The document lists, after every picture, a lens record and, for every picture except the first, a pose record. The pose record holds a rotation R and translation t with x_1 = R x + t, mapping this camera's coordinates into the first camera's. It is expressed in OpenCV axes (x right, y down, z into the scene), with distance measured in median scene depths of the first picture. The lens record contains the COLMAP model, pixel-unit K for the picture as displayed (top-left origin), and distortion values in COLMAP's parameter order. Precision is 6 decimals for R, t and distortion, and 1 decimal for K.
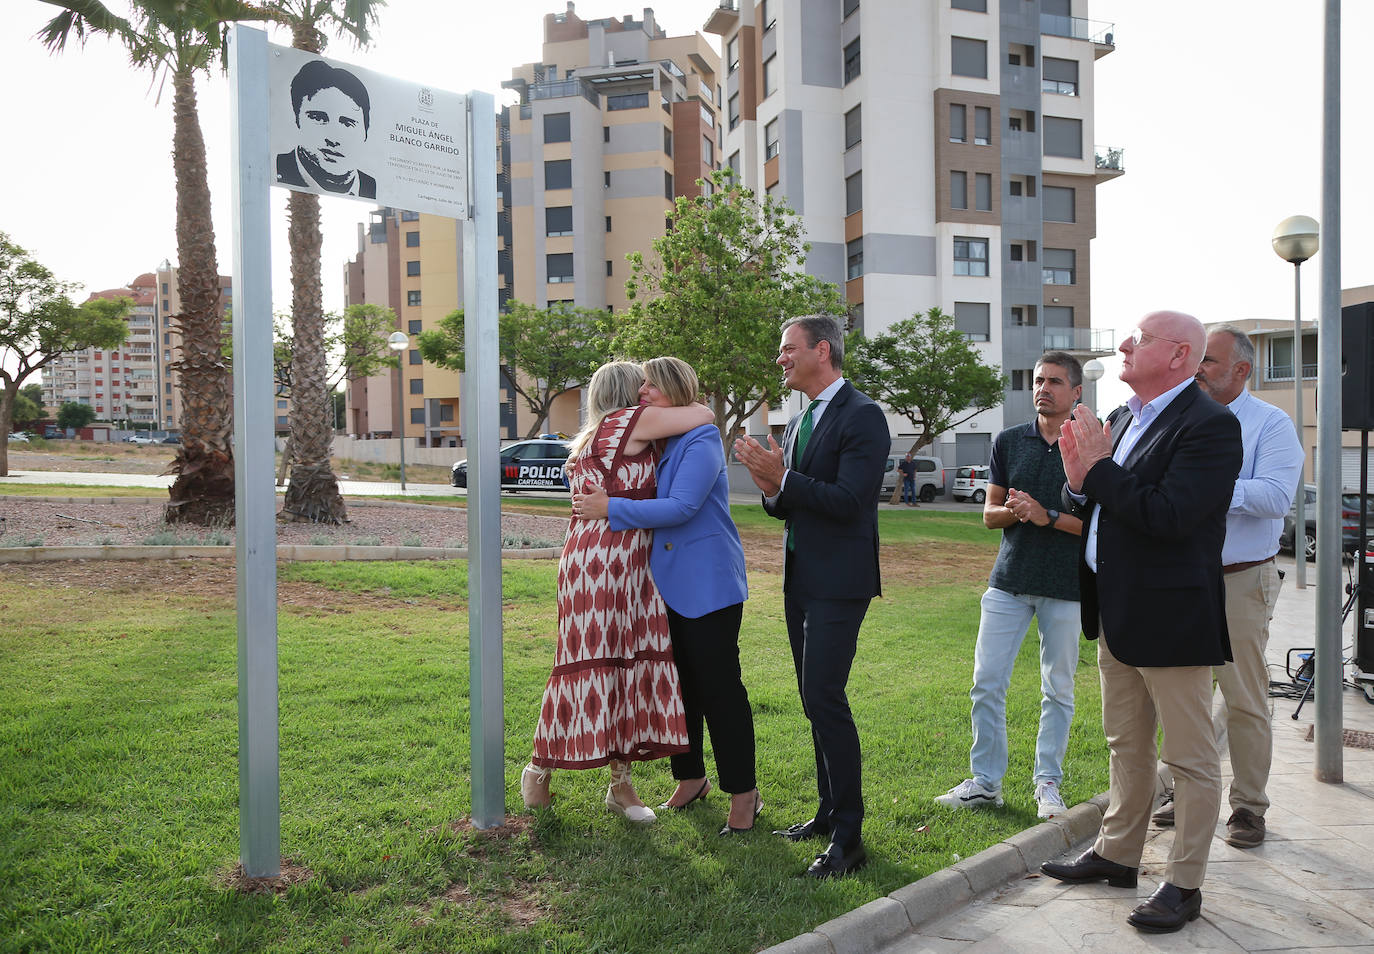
lens RADIAL K [[1012.1, 0, 763.7], [0, 1012.1, 462.9], [0, 0, 1]] dist [0.024447, -0.011014]
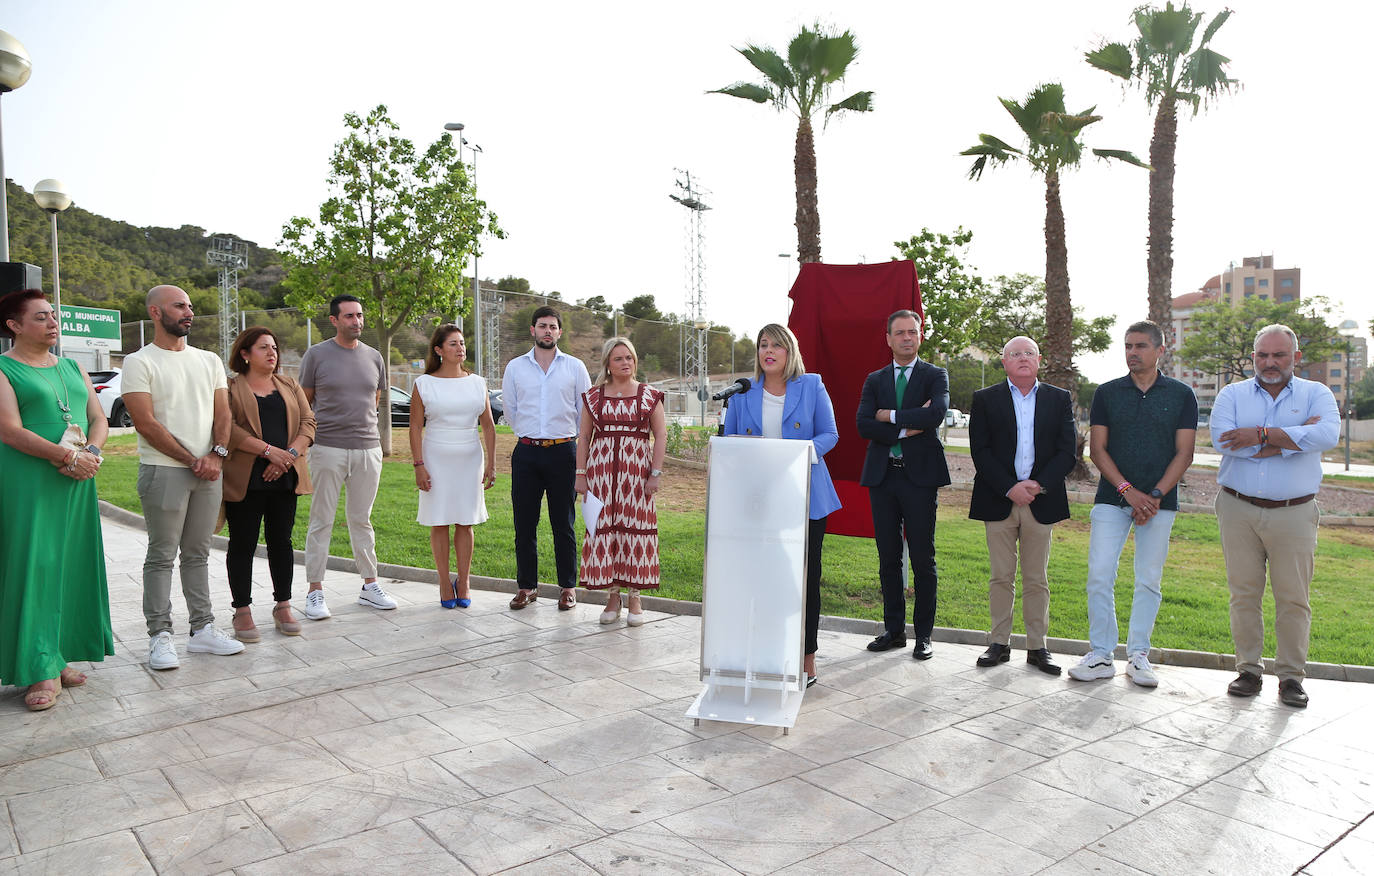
lens RADIAL K [[944.3, 0, 725.0], [0, 944.3, 463.6], [0, 0, 1]] dist [-0.003498, 0.007552]
pose [[0.519976, 0.039916, -0.853248, 0.206861], [-0.023376, 0.999198, 0.032498, 0.003851], [0.853861, 0.003047, 0.520492, -0.066545]]
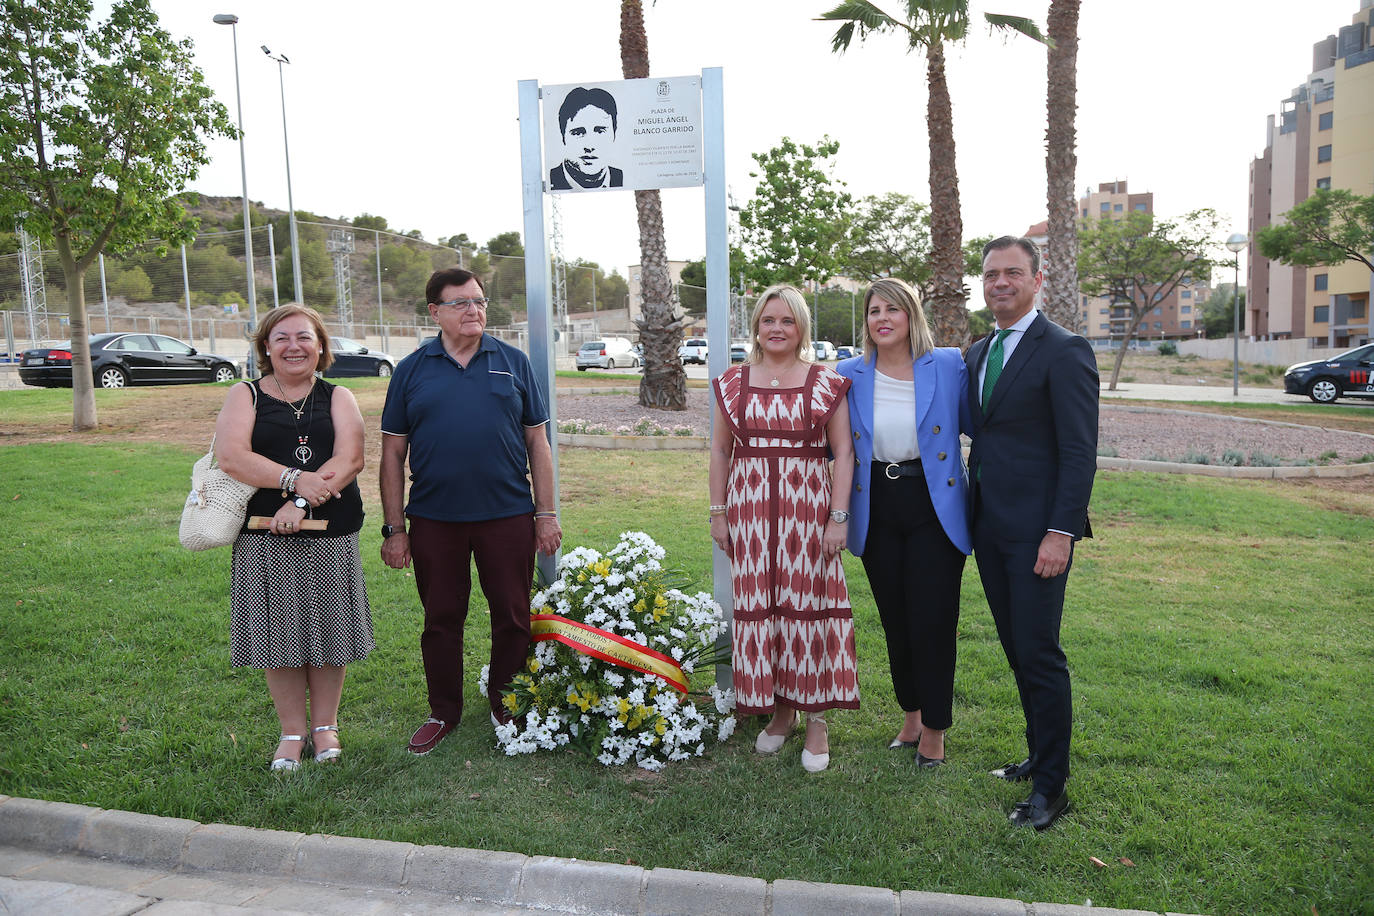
lens RADIAL K [[936.1, 0, 692.4], [0, 936.1, 451.6], [0, 0, 1]] dist [0.019241, 0.002568]
pose [[0.599730, 0.063661, -0.797666, 0.090286], [0.009291, 0.996209, 0.086492, -0.004879], [0.800148, -0.059282, 0.596865, 0.053058]]
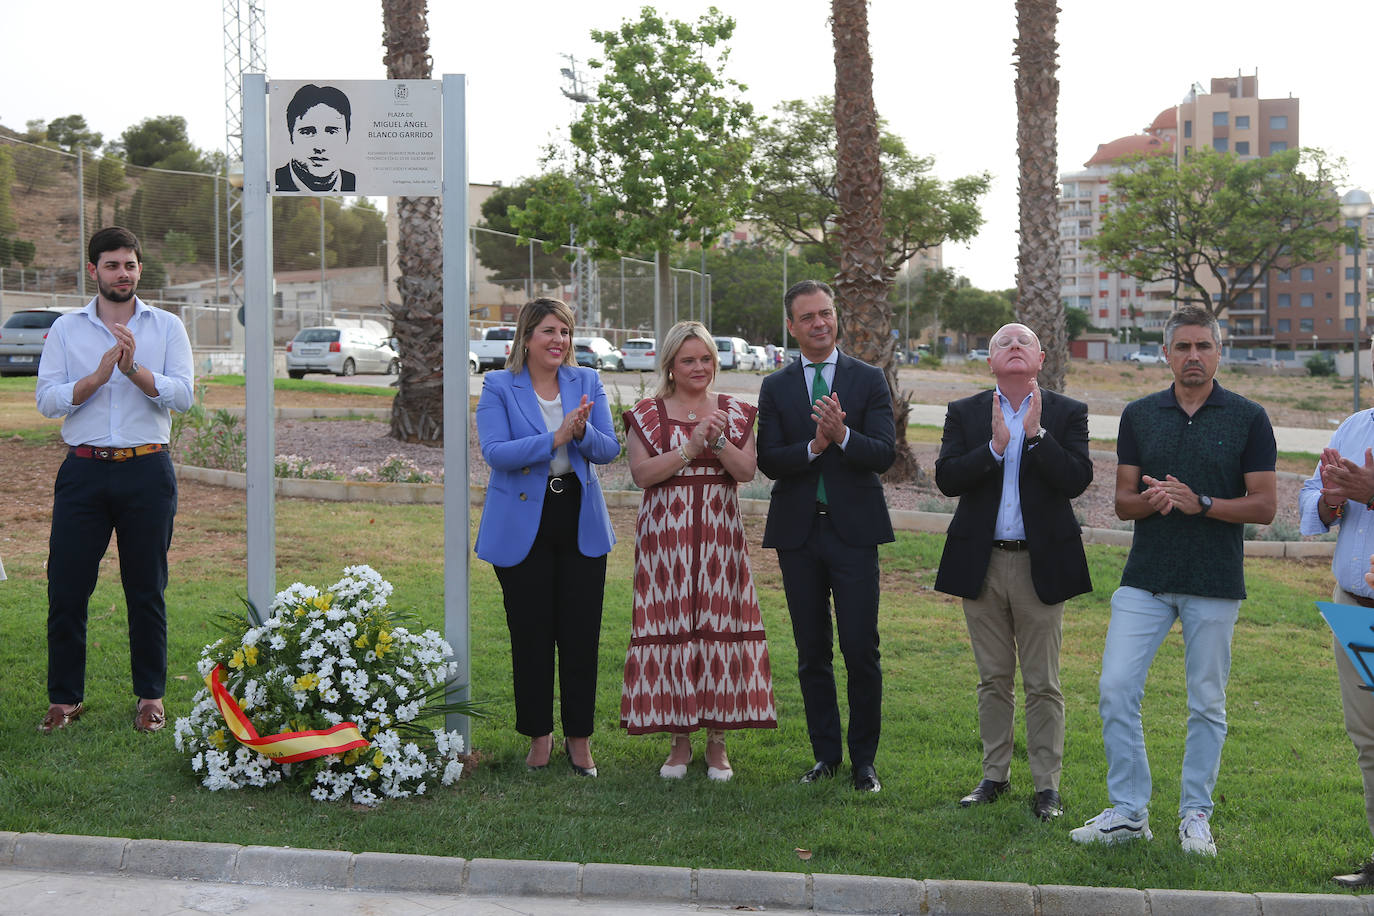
lens RADIAL K [[1714.1, 0, 698.2], [0, 1714.1, 451.4], [0, 0, 1]] dist [0.022786, 0.000000]
pose [[0.686294, 0.039968, -0.726225, 0.195344], [-0.016418, 0.999086, 0.039469, -0.006845], [0.727139, -0.015164, 0.686323, -0.009746]]
